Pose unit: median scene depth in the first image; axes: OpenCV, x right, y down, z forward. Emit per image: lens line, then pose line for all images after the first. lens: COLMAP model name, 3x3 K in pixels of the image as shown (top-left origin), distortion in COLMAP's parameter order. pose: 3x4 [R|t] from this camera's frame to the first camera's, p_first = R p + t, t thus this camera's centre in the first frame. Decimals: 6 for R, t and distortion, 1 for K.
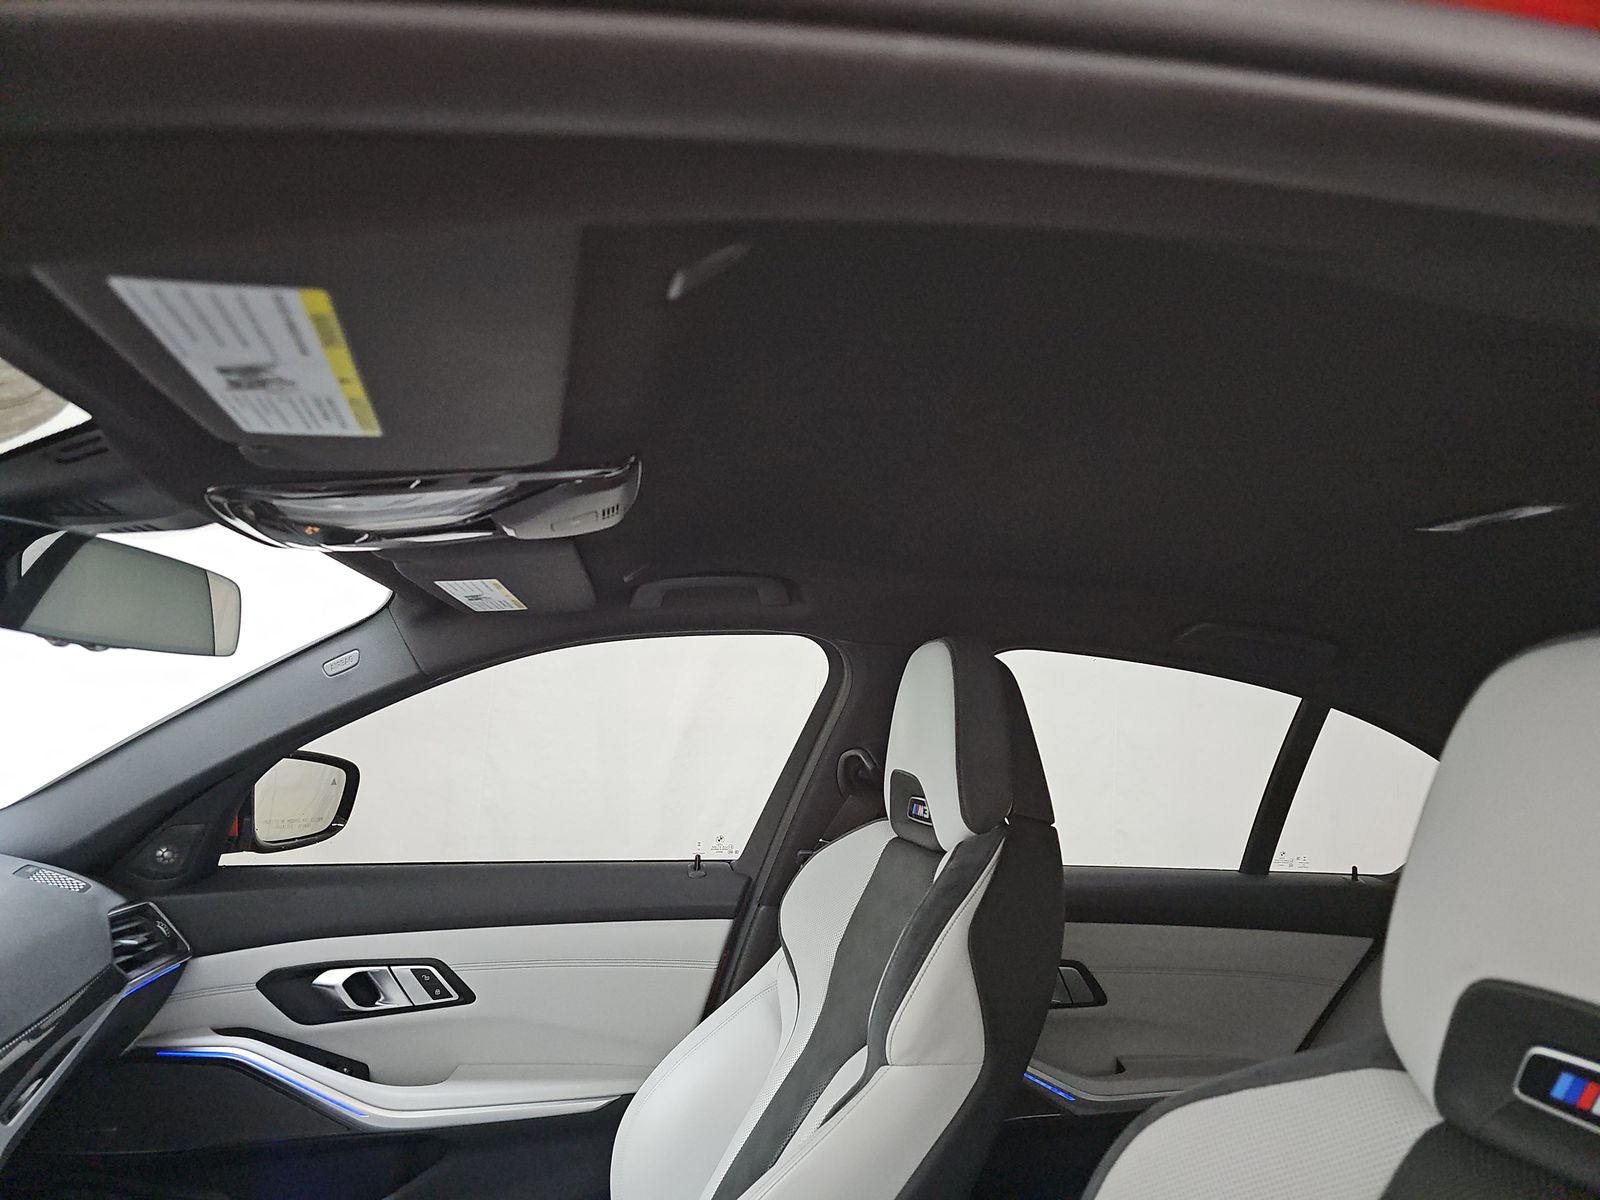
lens RADIAL K [[1114.4, 0, 810.8], [0, 1114.4, 610.0], [0, 0, 1]] dist [0.046947, -0.041601]
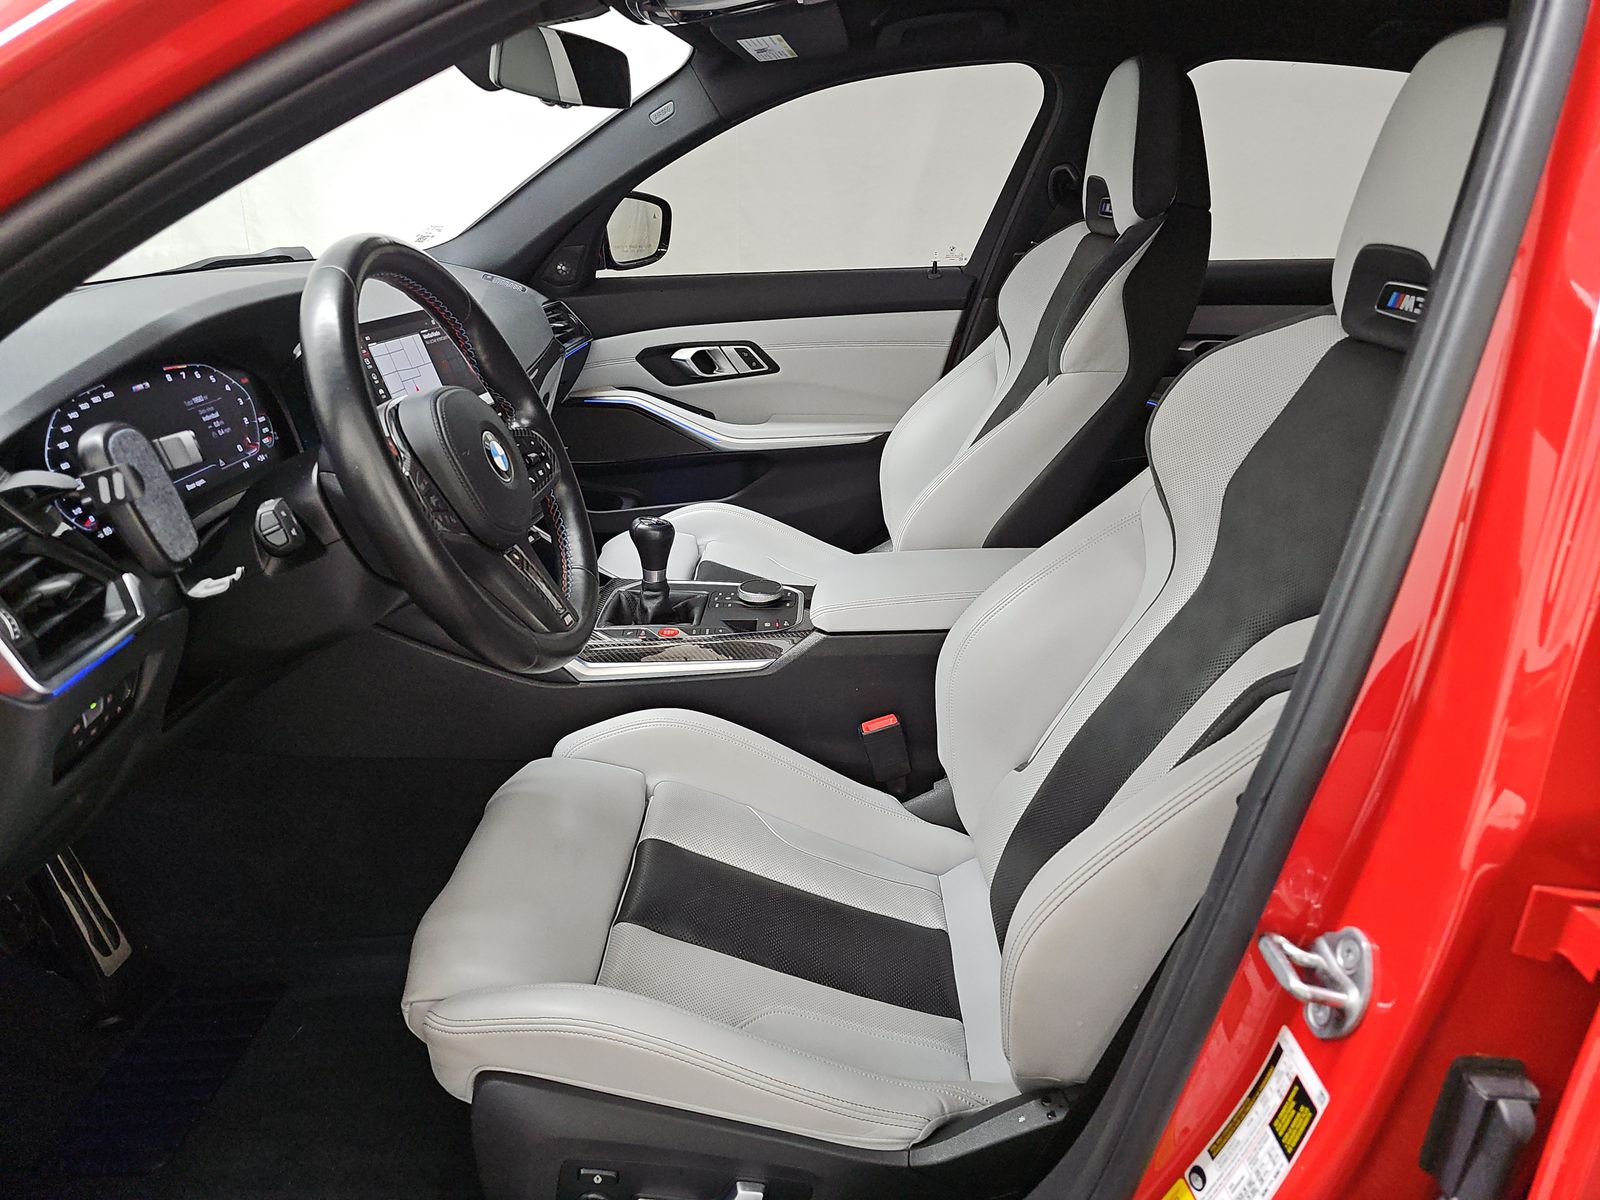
lens RADIAL K [[1114.4, 0, 810.8], [0, 1114.4, 610.0], [0, 0, 1]] dist [0.046947, -0.041601]
pose [[0.978870, 0.024214, -0.203043, 0.033491], [0.070706, 0.891632, 0.447206, -0.009923], [0.191868, -0.452113, 0.871080, -0.366182]]
